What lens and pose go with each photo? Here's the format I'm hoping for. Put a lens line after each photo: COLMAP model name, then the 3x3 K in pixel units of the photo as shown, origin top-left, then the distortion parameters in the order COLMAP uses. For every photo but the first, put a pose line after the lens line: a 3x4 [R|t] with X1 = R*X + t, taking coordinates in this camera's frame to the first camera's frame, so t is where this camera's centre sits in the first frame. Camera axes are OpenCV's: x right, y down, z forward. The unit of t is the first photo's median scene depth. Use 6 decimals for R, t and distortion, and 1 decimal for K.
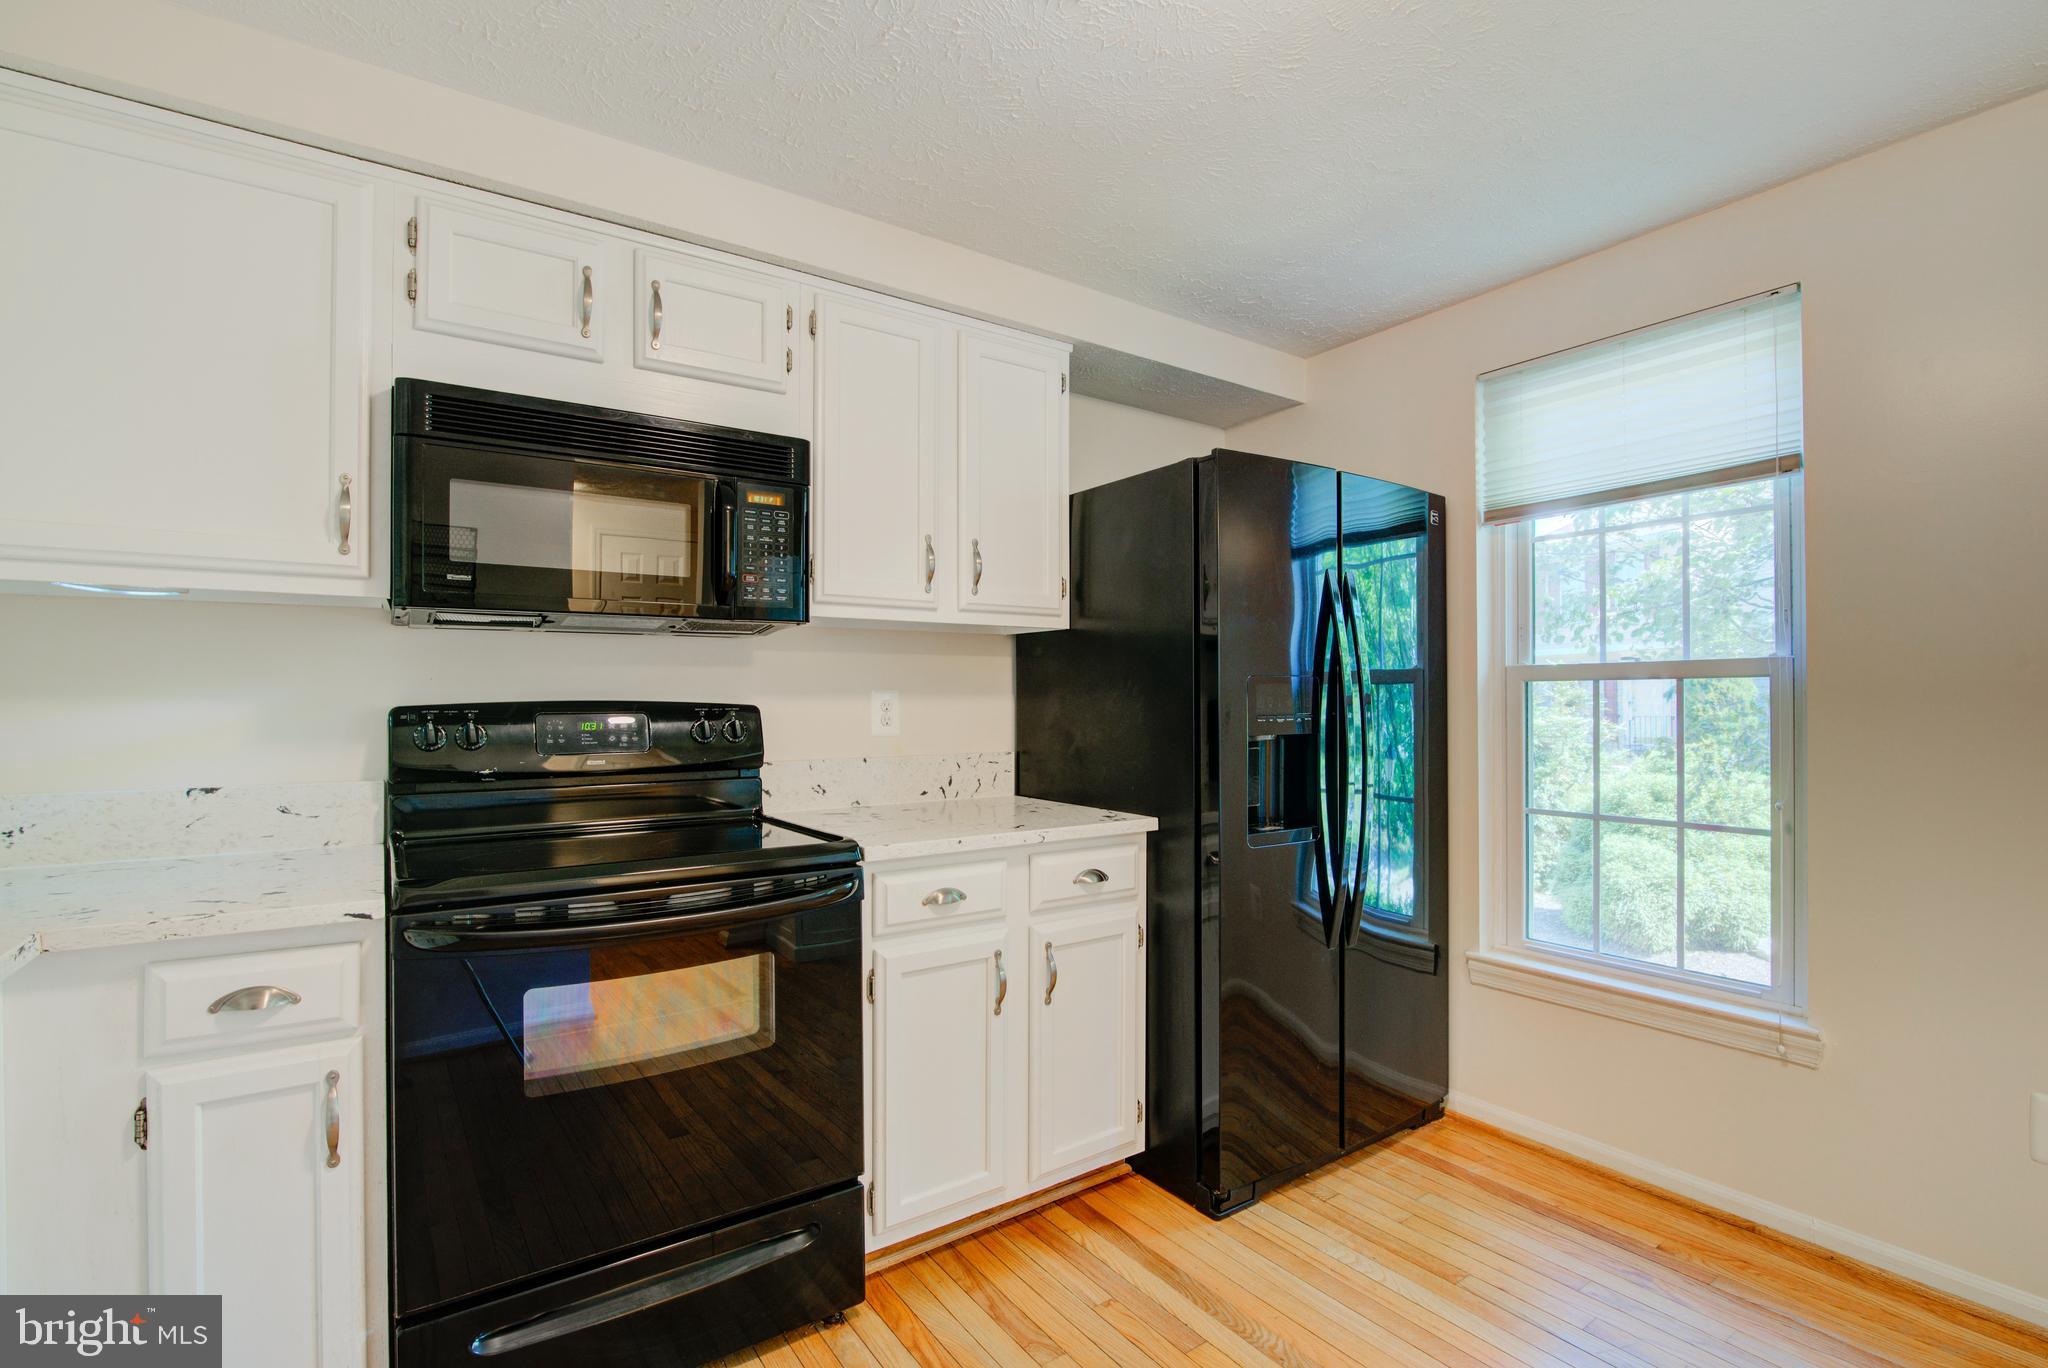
lens RADIAL K [[941.8, 0, 1013.4], [0, 941.8, 689.8], [0, 0, 1]] dist [-0.021849, 0.000979]
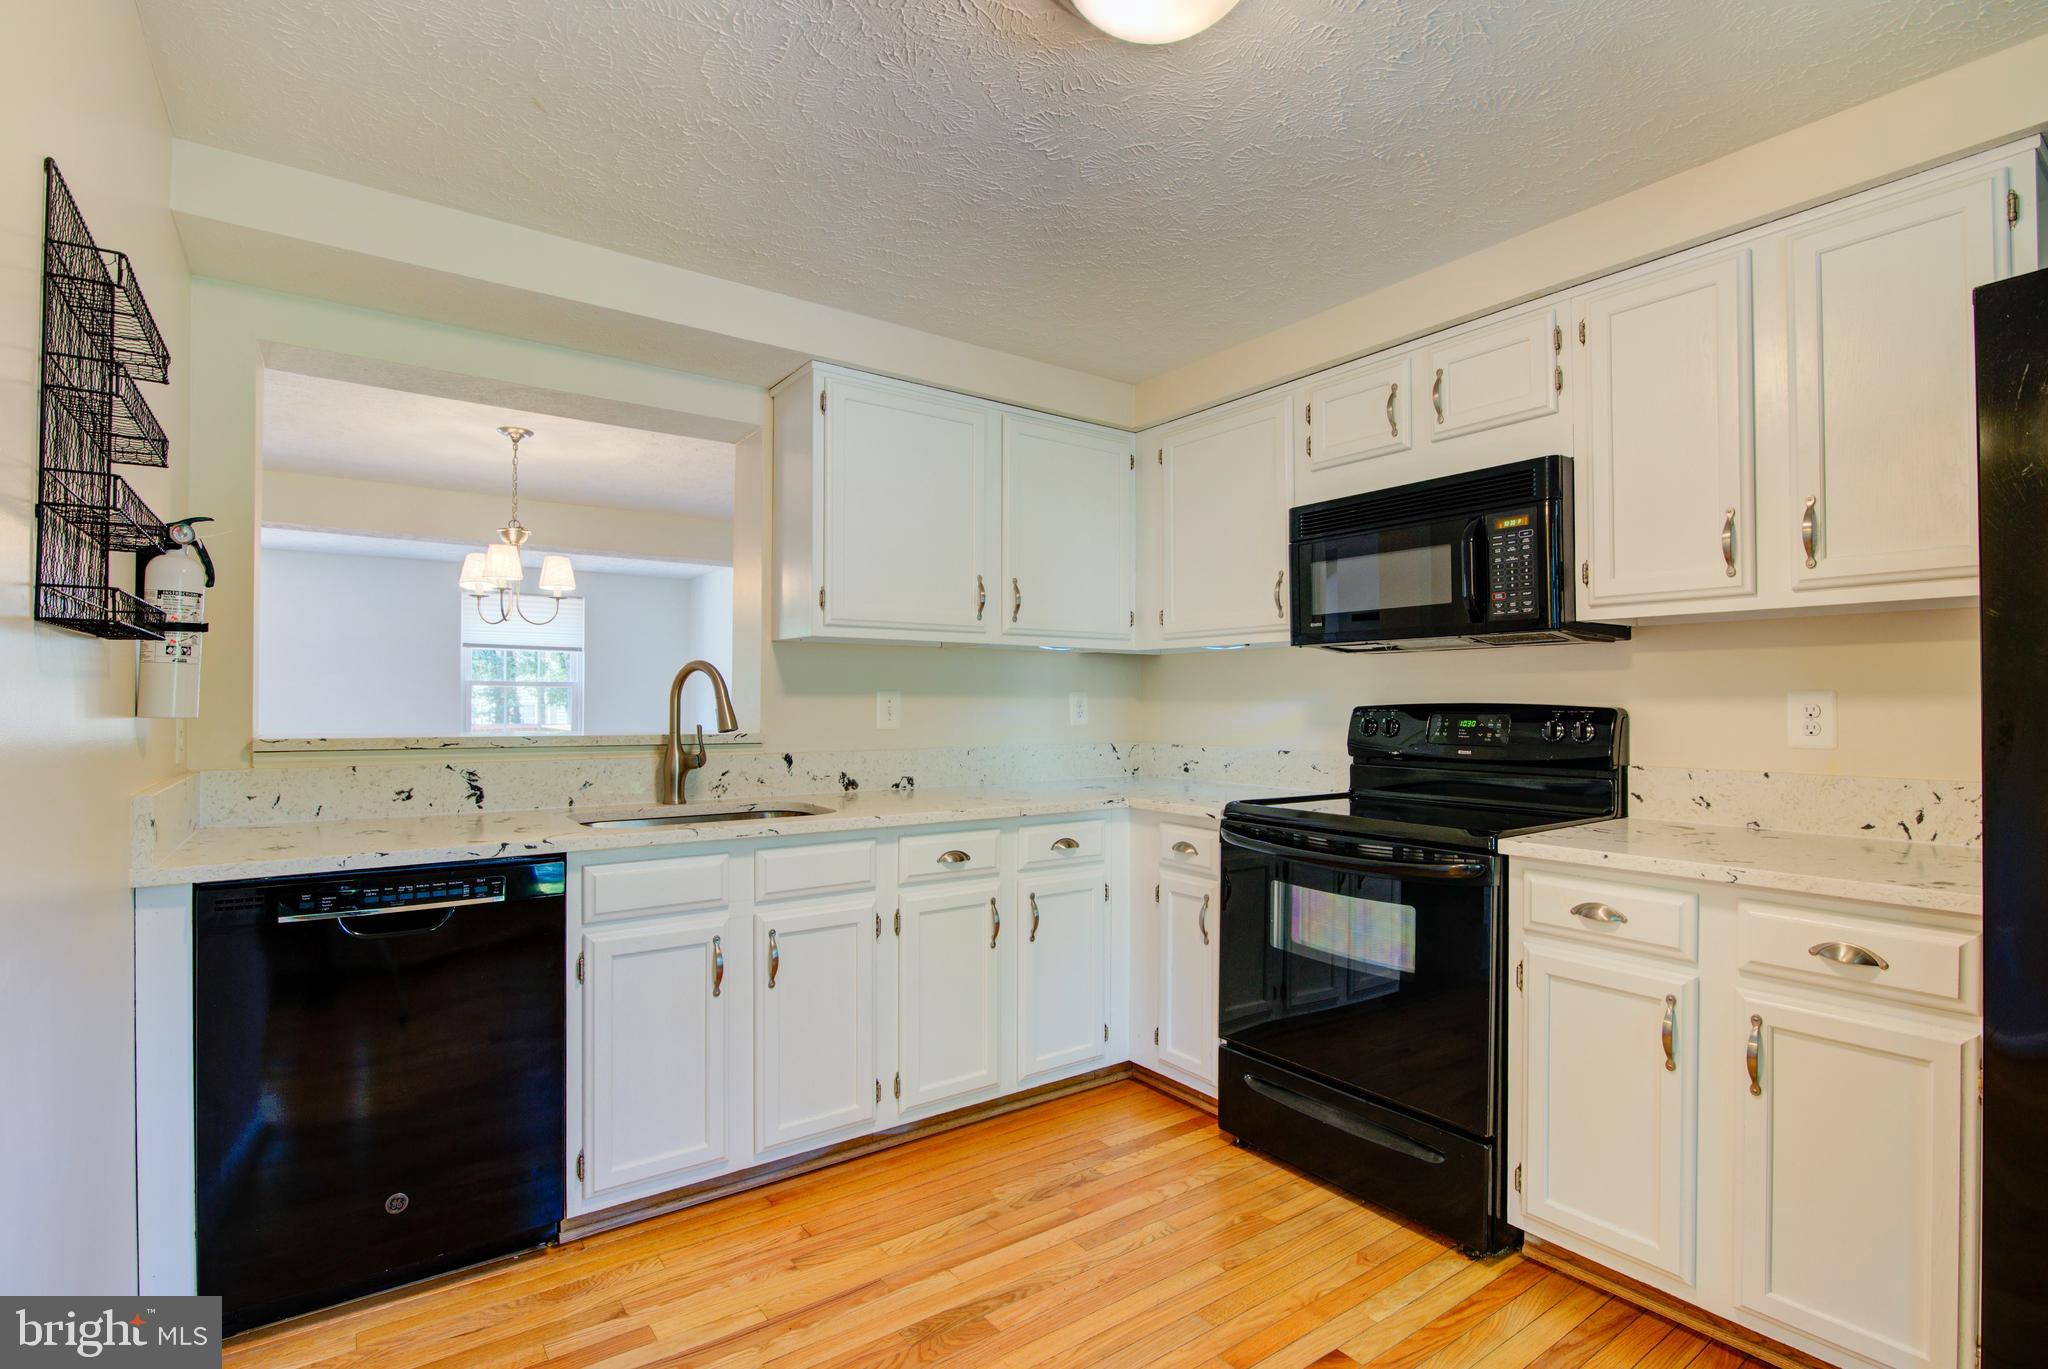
lens RADIAL K [[941.8, 0, 1024.7], [0, 941.8, 688.5], [0, 0, 1]] dist [-0.021849, 0.000979]
pose [[0.021143, -0.010916, -0.999717, 0.836655], [0.009205, 0.999900, -0.010724, -0.000001], [0.999734, -0.008976, 0.021242, 0.401607]]
